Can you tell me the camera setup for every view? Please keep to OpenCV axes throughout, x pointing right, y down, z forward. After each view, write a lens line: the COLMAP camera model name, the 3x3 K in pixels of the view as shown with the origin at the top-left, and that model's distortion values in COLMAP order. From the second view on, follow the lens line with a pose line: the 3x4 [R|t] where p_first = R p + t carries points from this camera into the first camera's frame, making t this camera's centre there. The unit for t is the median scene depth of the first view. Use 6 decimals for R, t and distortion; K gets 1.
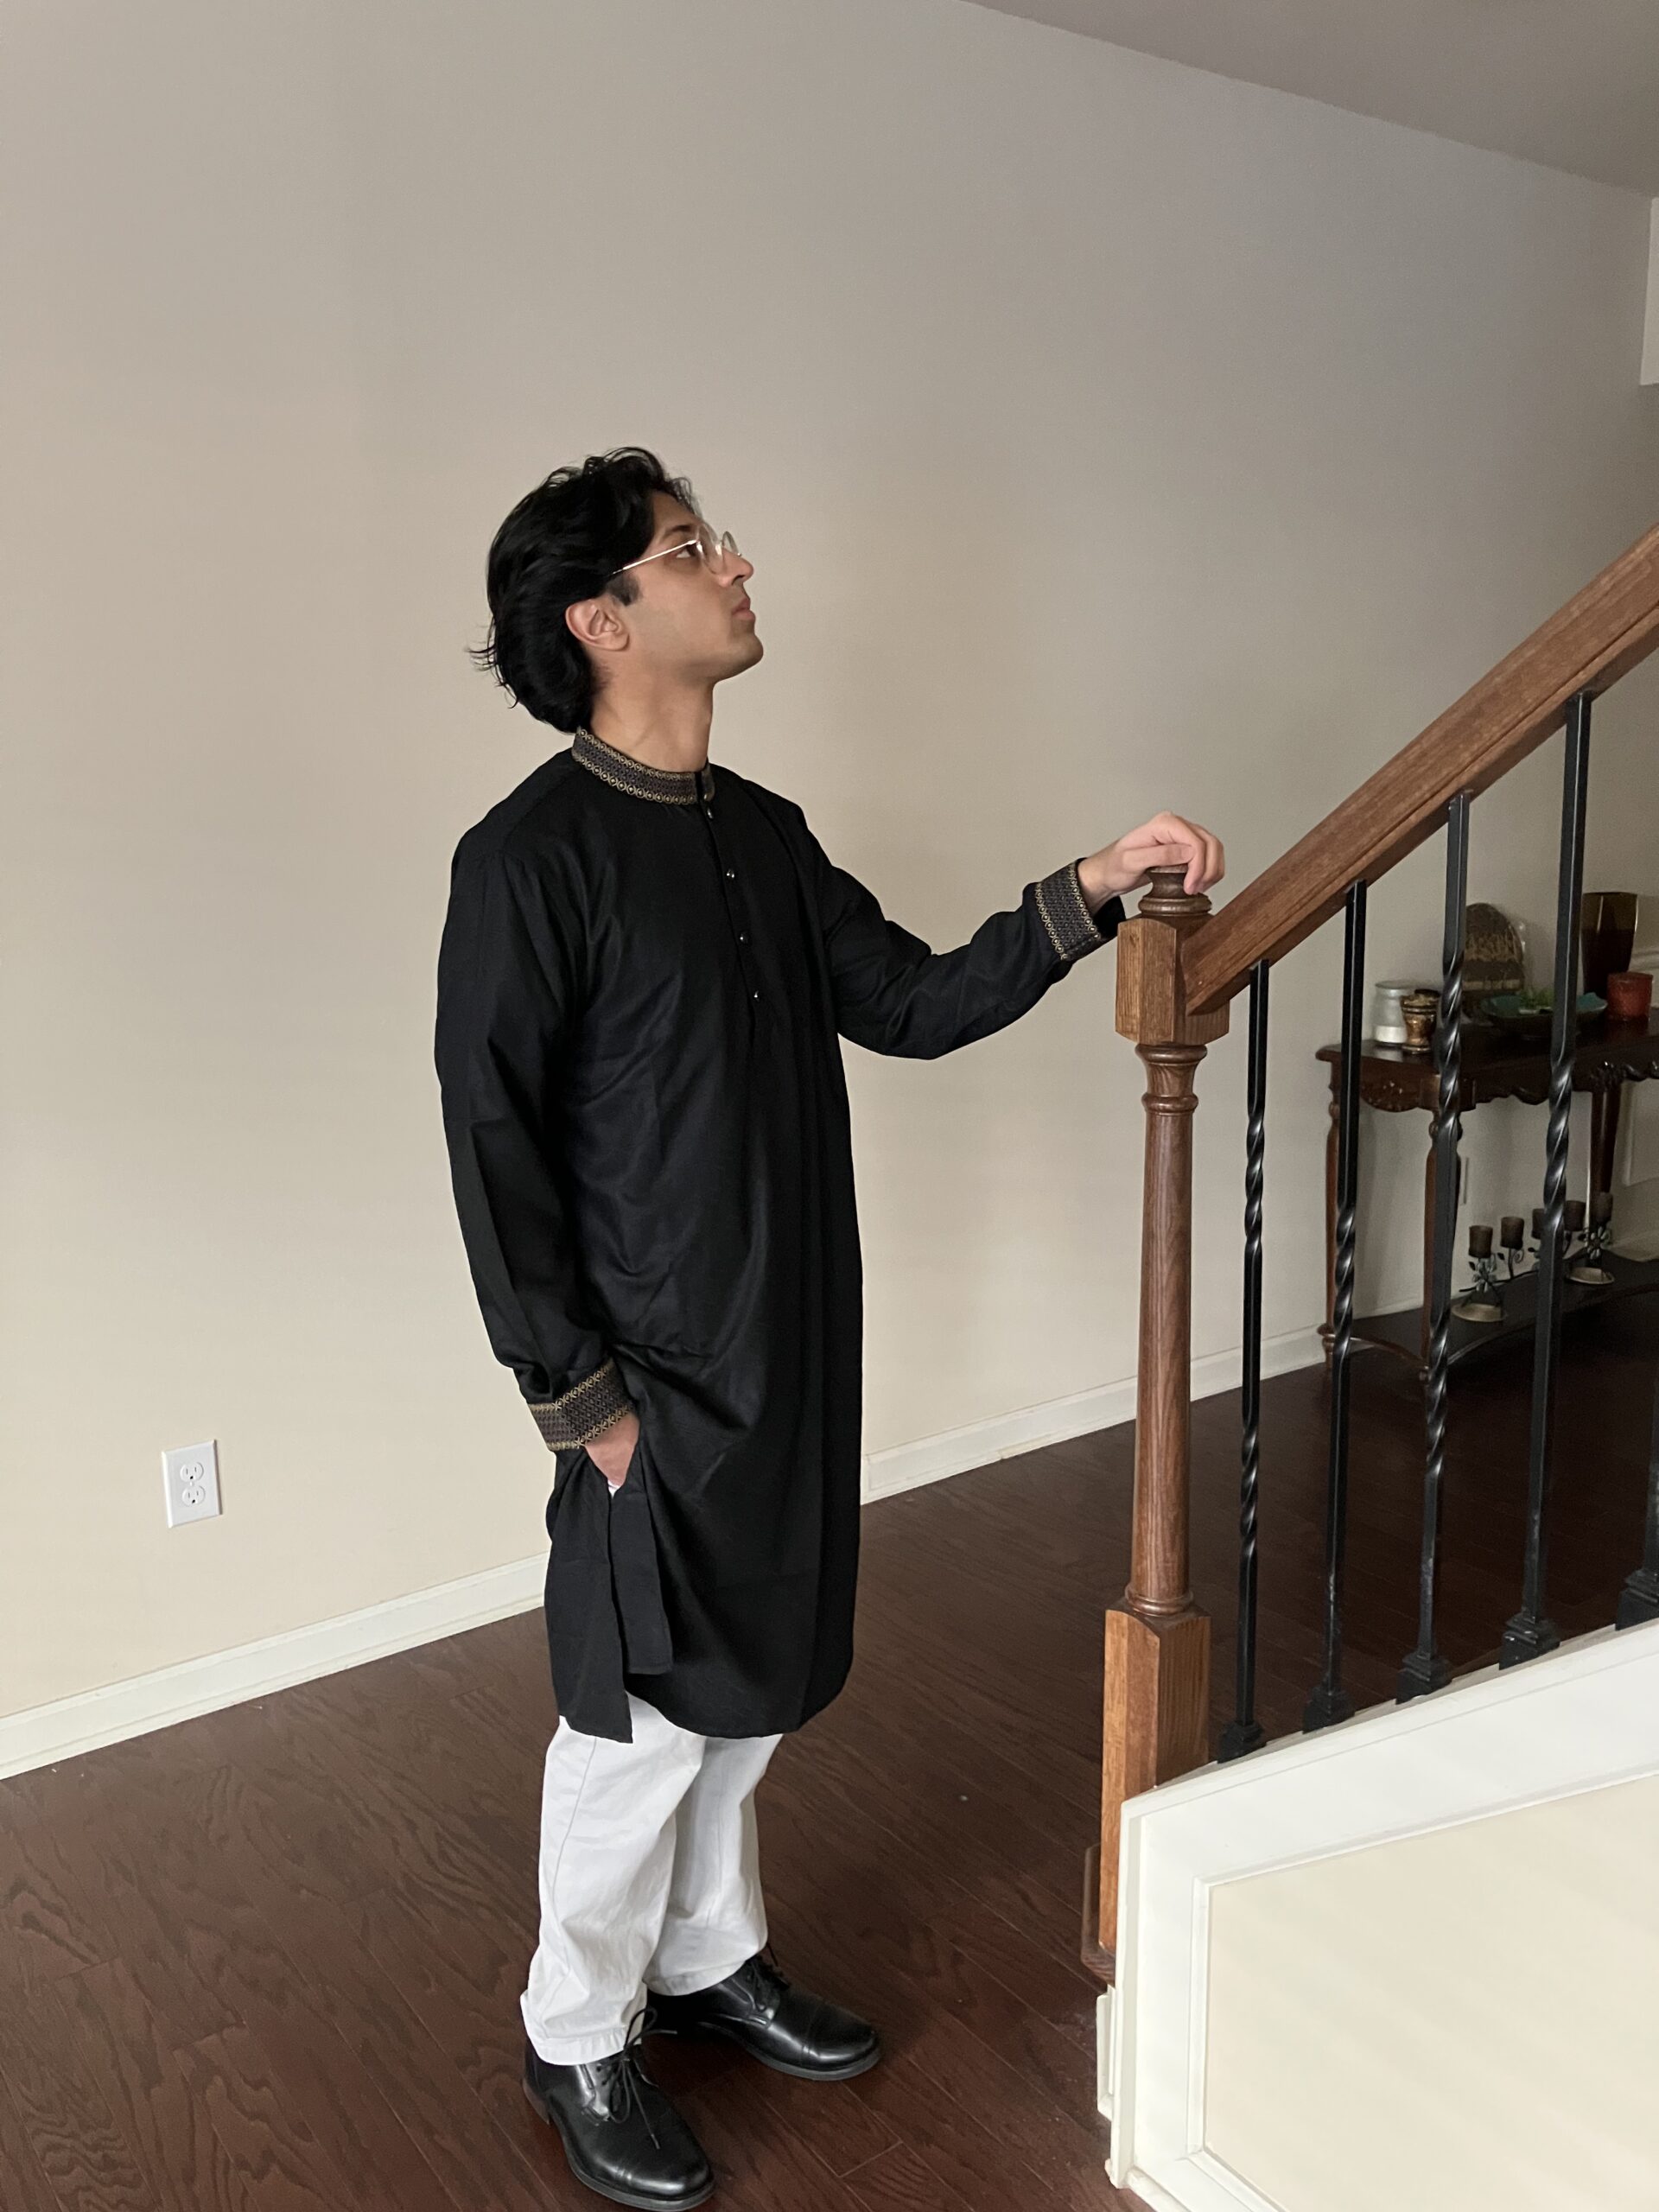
lens RADIAL K [[1815.2, 0, 840.4], [0, 1815.2, 1095.5], [0, 0, 1]] dist [-0.028973, 0.070312]
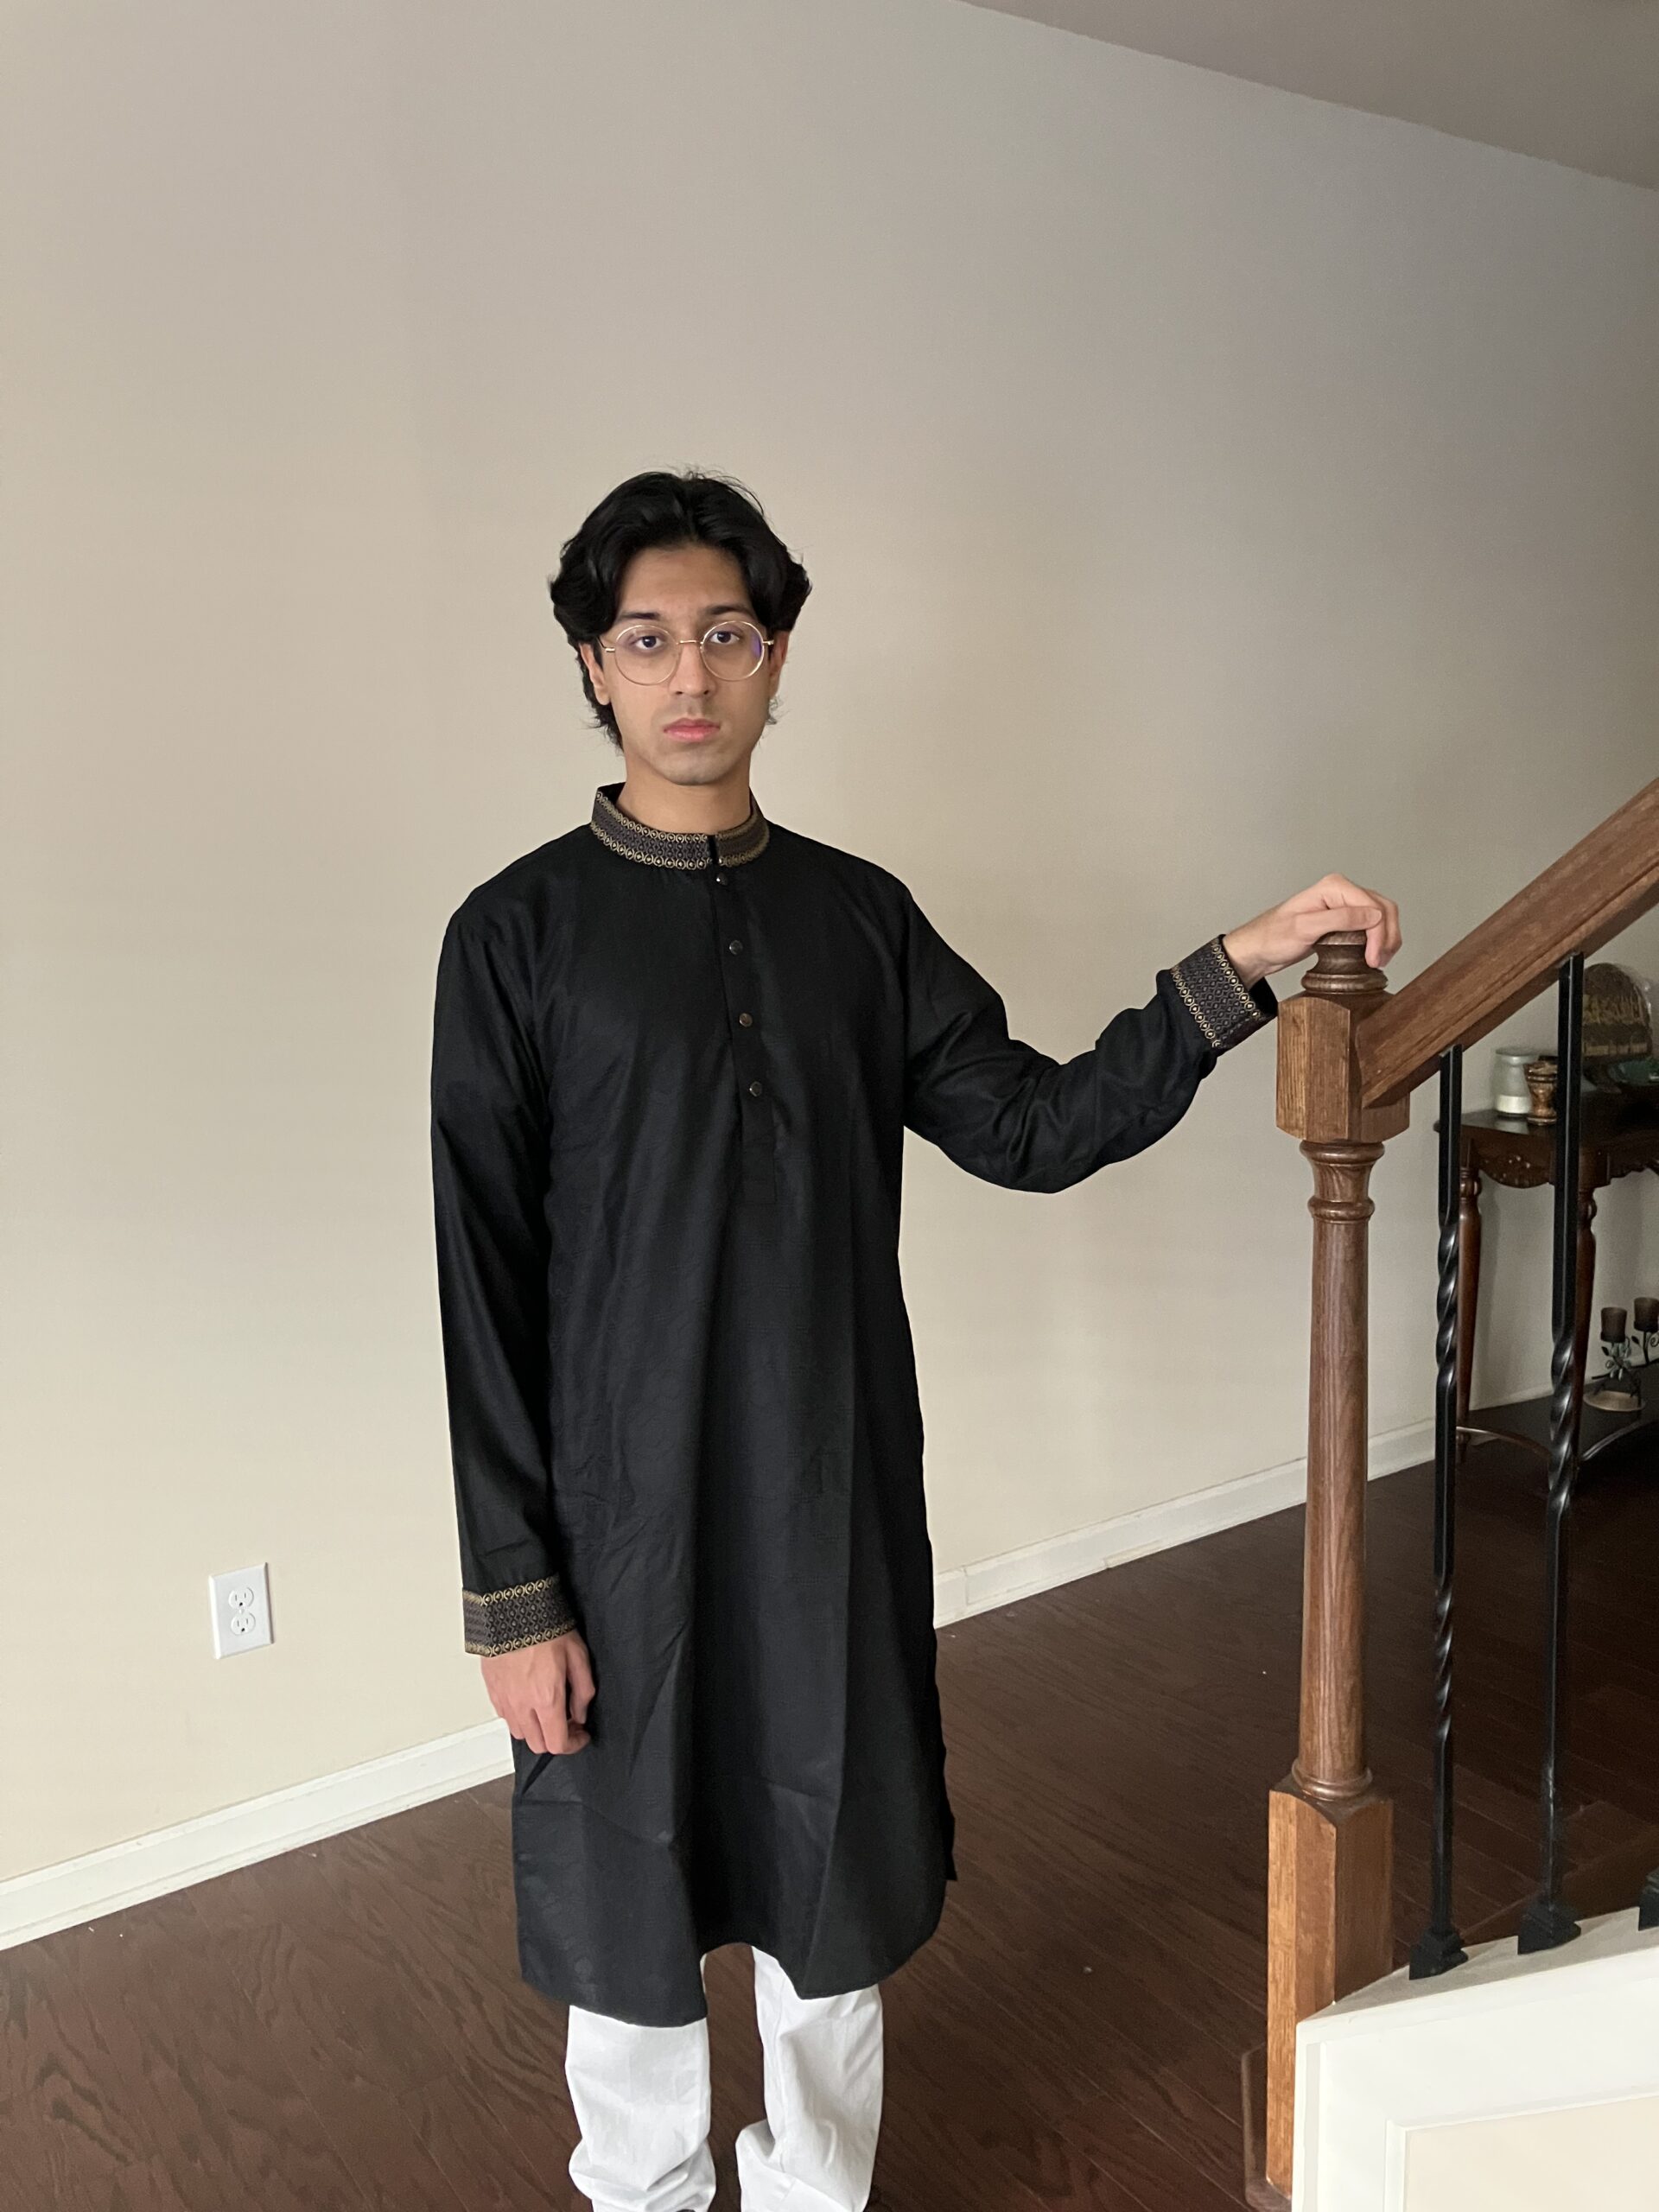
lens RADIAL K [[1801.8, 0, 833.0], [0, 1801.8, 1102.2], [0, 0, 1]] dist [0.000744, 0.006748]
pose [[0.999237, -0.009977, -0.037769, -0.026617], [0.008854, 0.999517, -0.029781, -0.021933], [0.038048, 0.029424, 0.998843, 0.119363]]
